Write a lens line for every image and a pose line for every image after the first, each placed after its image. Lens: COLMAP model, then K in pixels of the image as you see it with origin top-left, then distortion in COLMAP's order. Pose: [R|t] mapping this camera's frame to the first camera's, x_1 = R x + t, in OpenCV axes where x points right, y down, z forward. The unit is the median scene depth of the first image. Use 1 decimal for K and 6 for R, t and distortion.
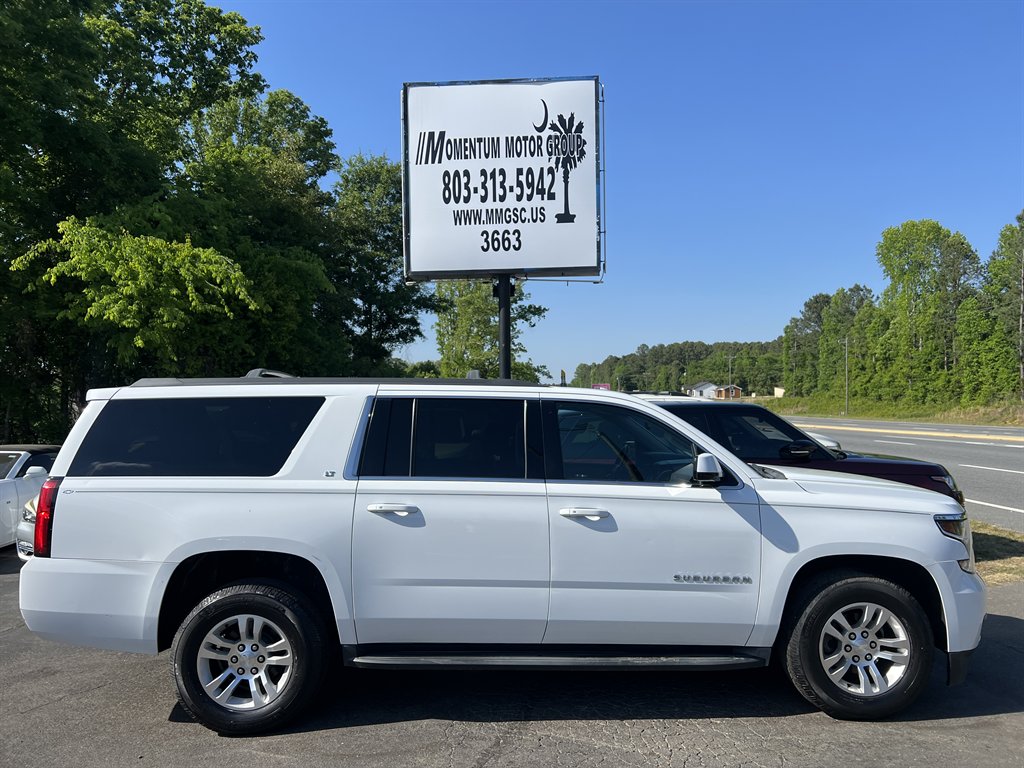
lens RADIAL K [[775.7, 0, 500.6], [0, 775.7, 393.4], [0, 0, 1]] dist [0.043386, -0.059182]
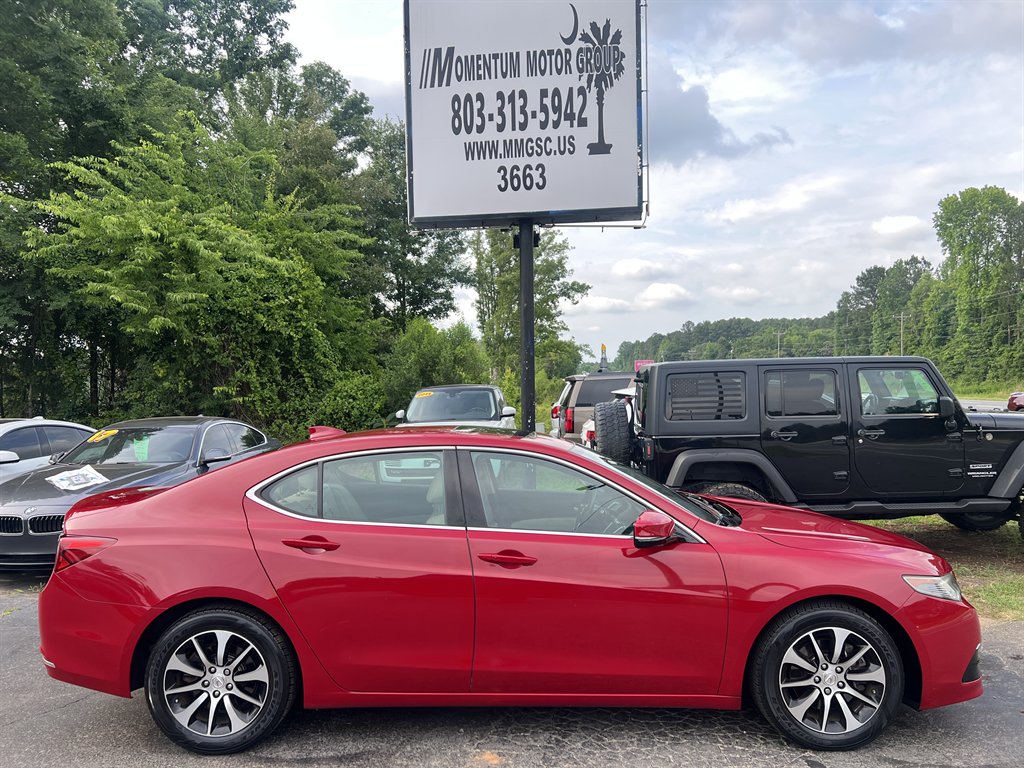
lens RADIAL K [[775.7, 0, 508.6], [0, 775.7, 391.7], [0, 0, 1]] dist [0.043386, -0.059182]
pose [[0.998958, -0.003756, -0.045482, 0.023559], [0.004855, 0.999699, 0.024068, 0.011599], [0.045378, -0.024264, 0.998675, 0.163657]]
